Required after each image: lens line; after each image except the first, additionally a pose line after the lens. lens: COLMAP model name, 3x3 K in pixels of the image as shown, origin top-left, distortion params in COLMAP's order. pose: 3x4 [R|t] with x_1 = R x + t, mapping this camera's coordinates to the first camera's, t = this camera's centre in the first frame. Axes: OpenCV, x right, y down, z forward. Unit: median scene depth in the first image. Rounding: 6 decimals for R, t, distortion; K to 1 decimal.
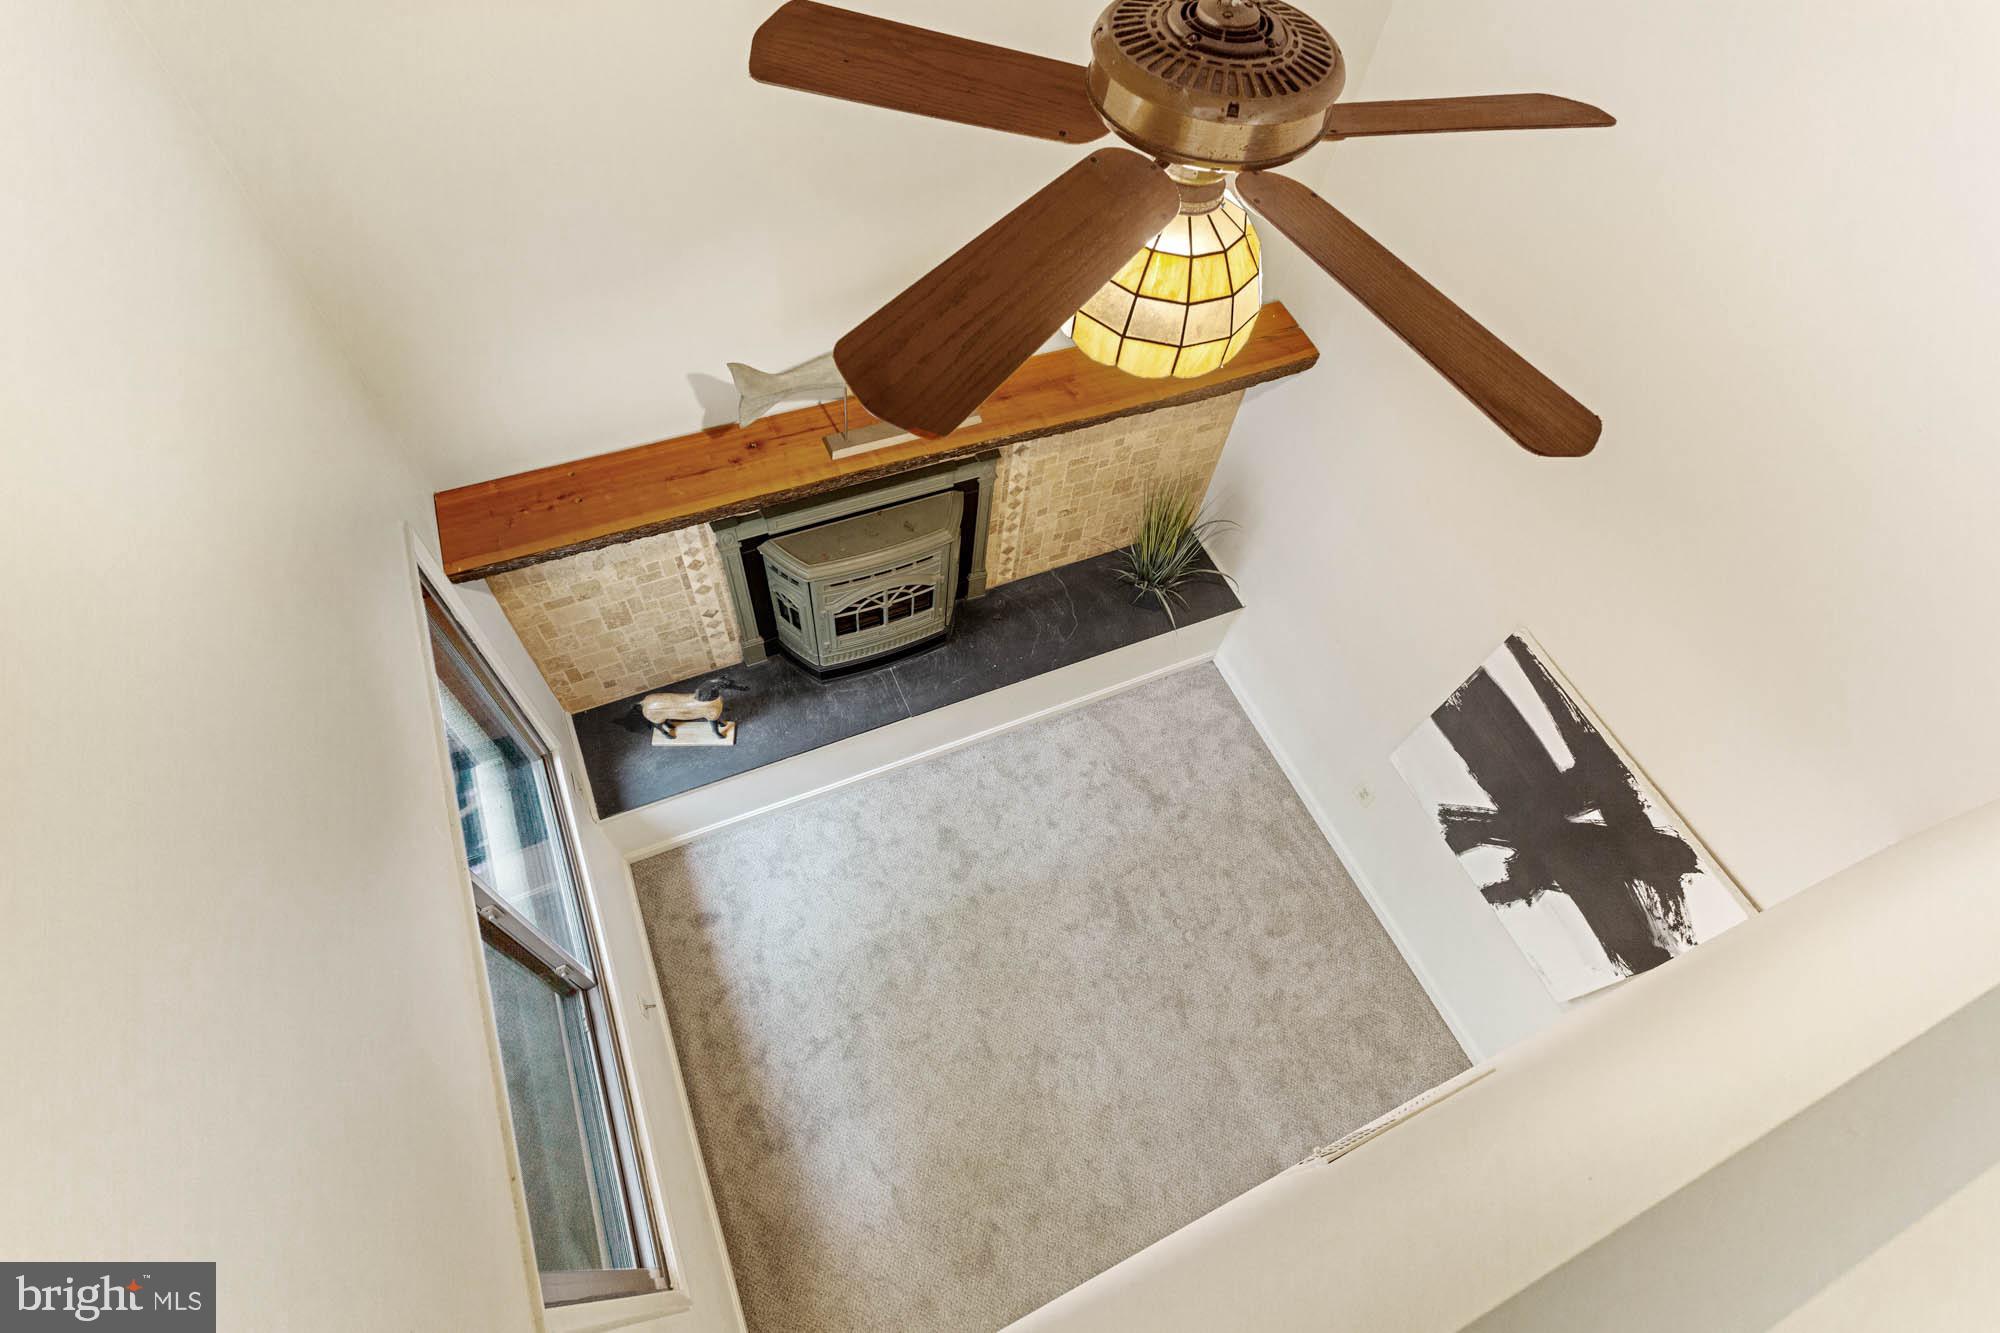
lens RADIAL K [[954.4, 0, 1002.2], [0, 954.4, 660.3], [0, 0, 1]] dist [0.000410, -0.000155]
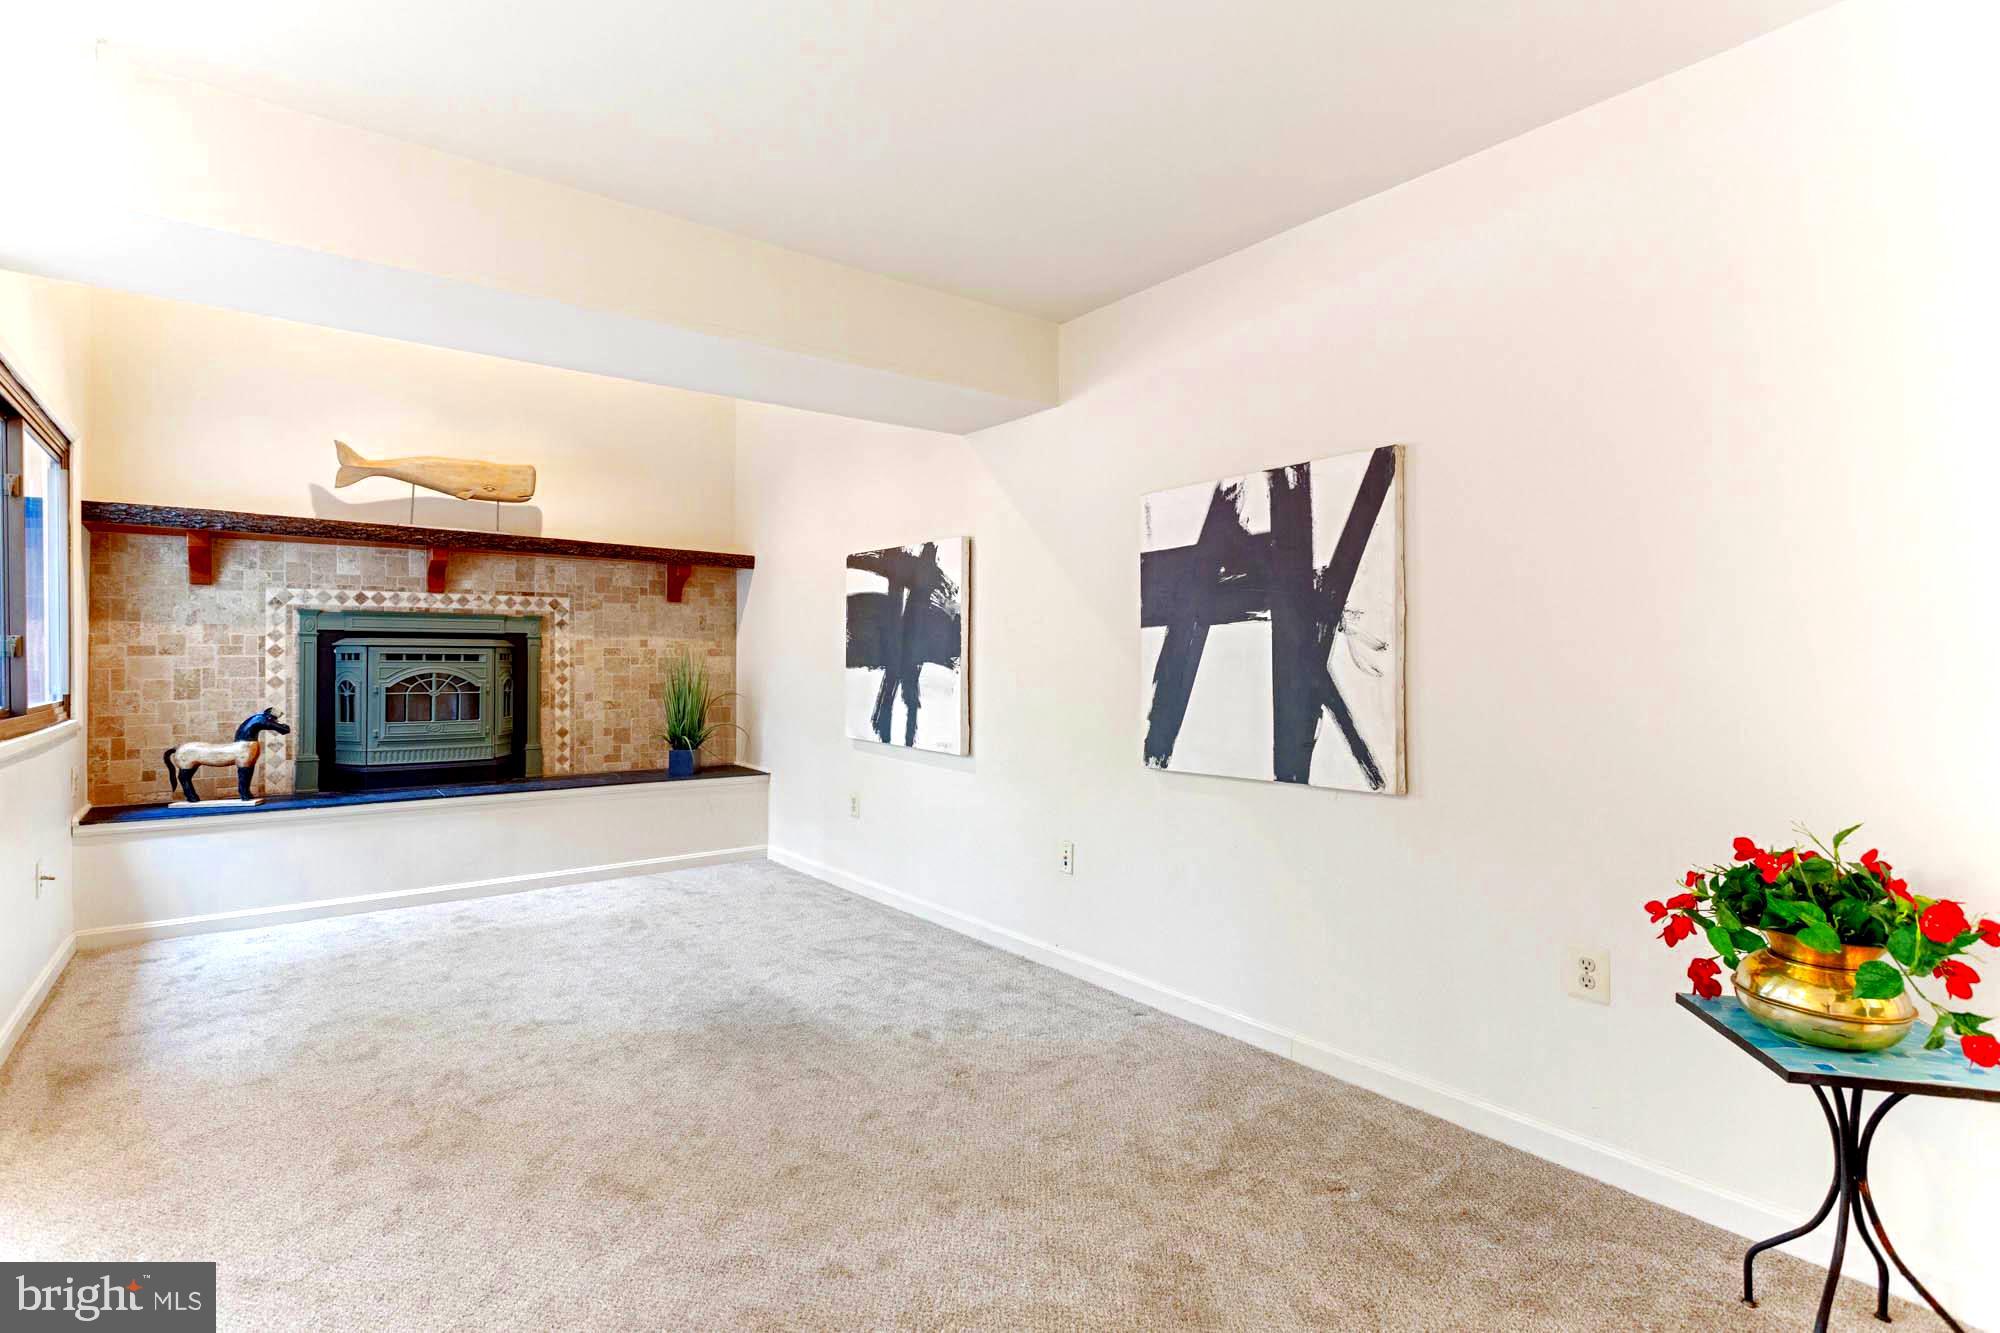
lens RADIAL K [[965.1, 0, 1003.0], [0, 965.1, 647.0], [0, 0, 1]] dist [0.001917, 0.006623]
pose [[0.967719, -0.086590, 0.236691, 0.310298], [0.246499, 0.520883, -0.817263, 1.134340], [-0.052521, 0.849225, 0.525413, 0.210326]]
